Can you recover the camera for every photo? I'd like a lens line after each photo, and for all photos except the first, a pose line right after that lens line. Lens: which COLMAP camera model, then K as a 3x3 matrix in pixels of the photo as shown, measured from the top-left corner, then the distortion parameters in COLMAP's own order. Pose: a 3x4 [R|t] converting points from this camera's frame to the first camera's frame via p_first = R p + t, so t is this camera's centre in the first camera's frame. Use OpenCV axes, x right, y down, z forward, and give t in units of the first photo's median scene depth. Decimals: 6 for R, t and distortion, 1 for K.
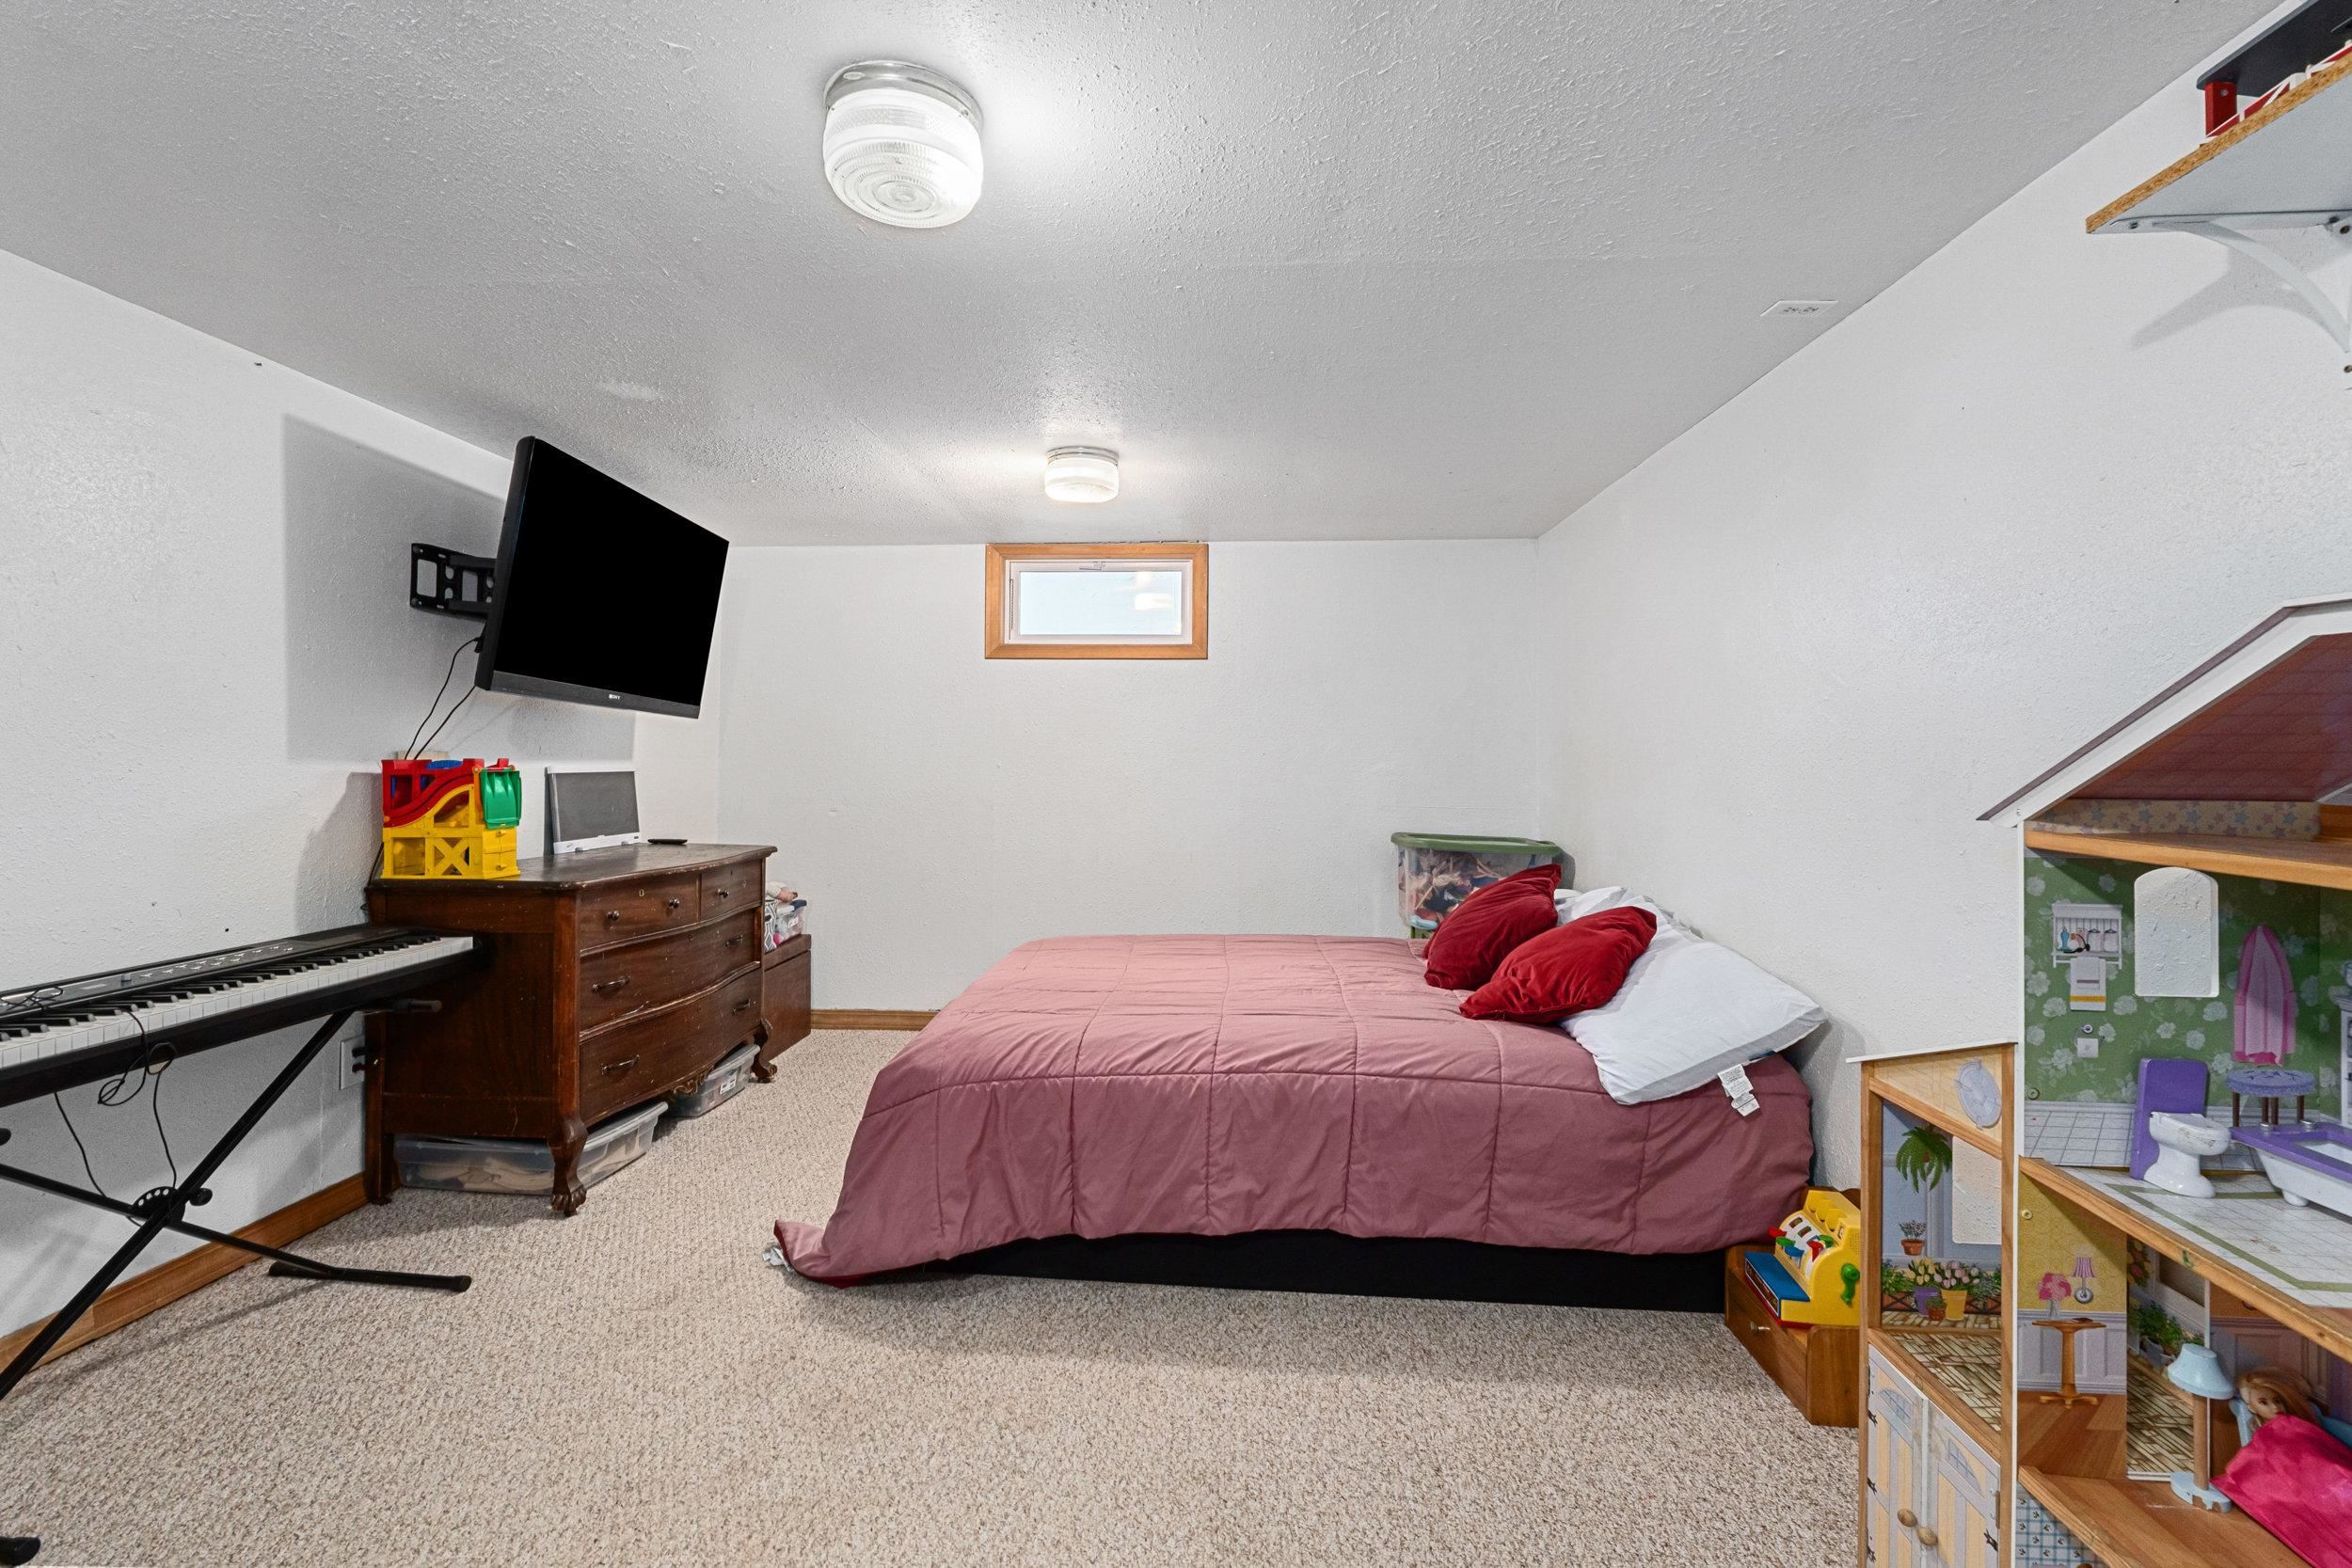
lens RADIAL K [[1011.2, 0, 1191.5], [0, 1011.2, 764.8], [0, 0, 1]] dist [-0.002911, -0.000274]
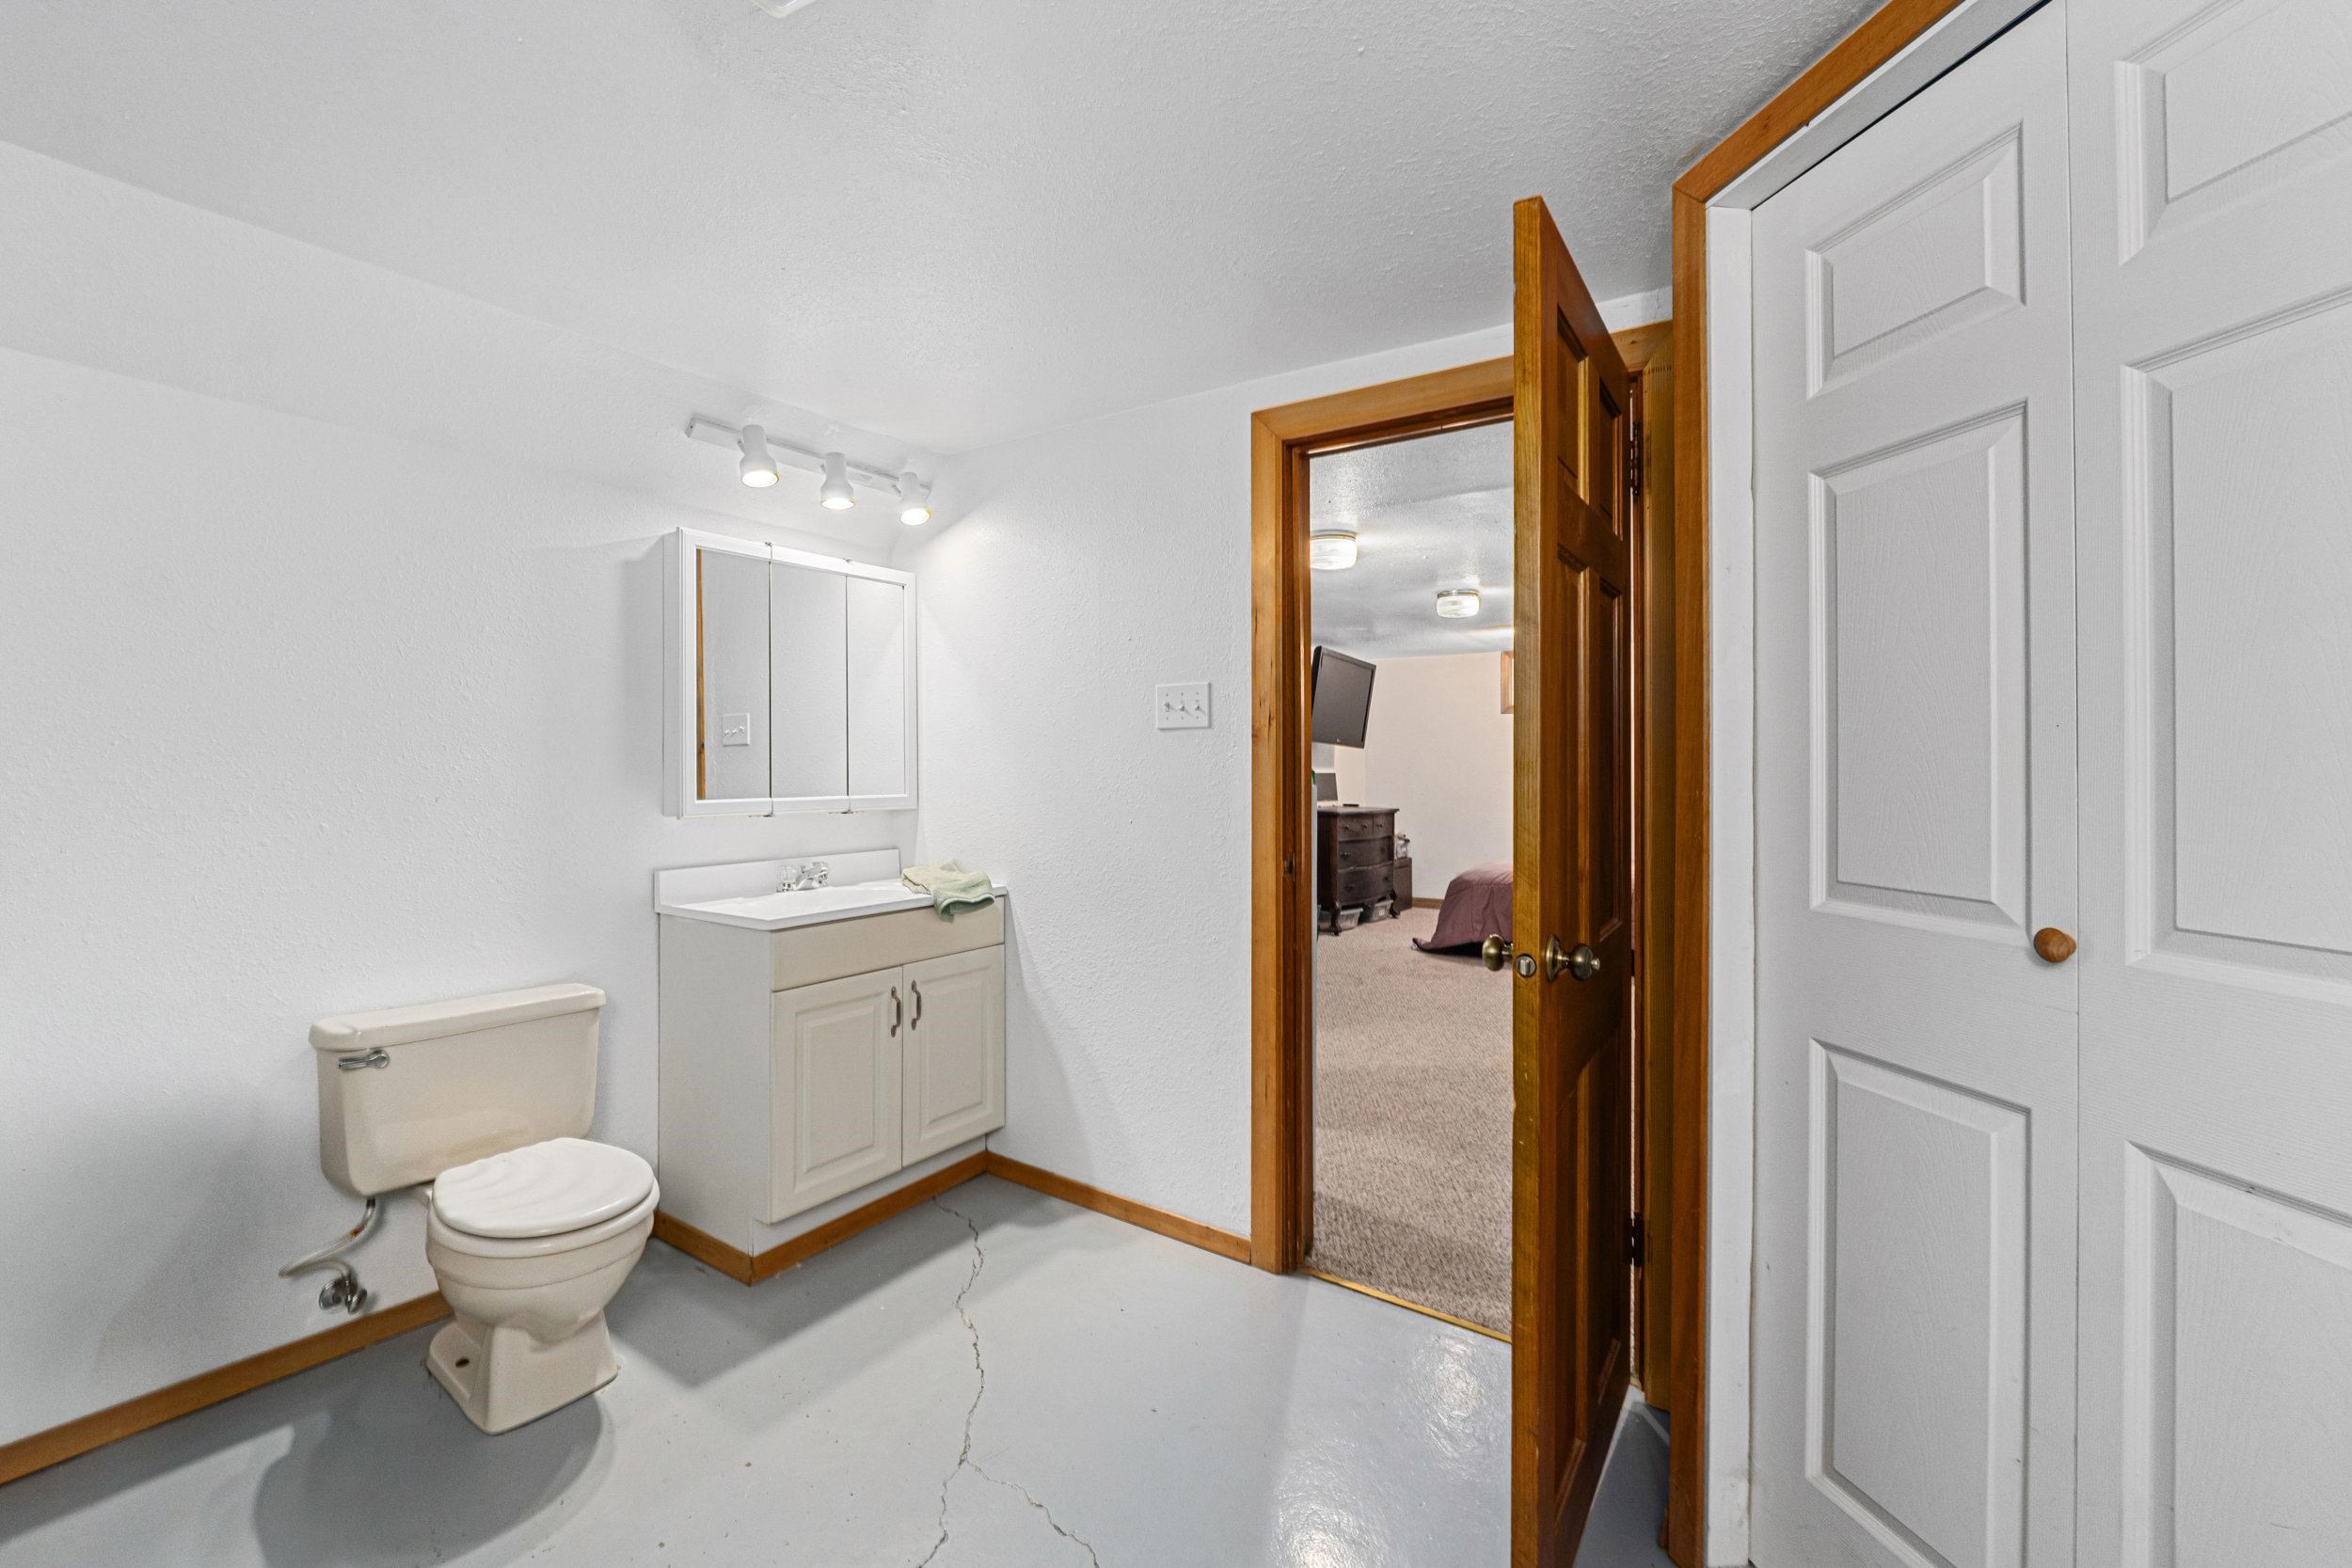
lens RADIAL K [[1011.2, 0, 1194.5], [0, 1011.2, 770.8], [0, 0, 1]] dist [-0.002911, -0.000274]
pose [[0.860268, -0.006656, -0.509798, 0.321931], [0.005879, 0.999978, -0.003136, 0.008598], [0.509807, -0.000300, 0.860288, -1.119783]]
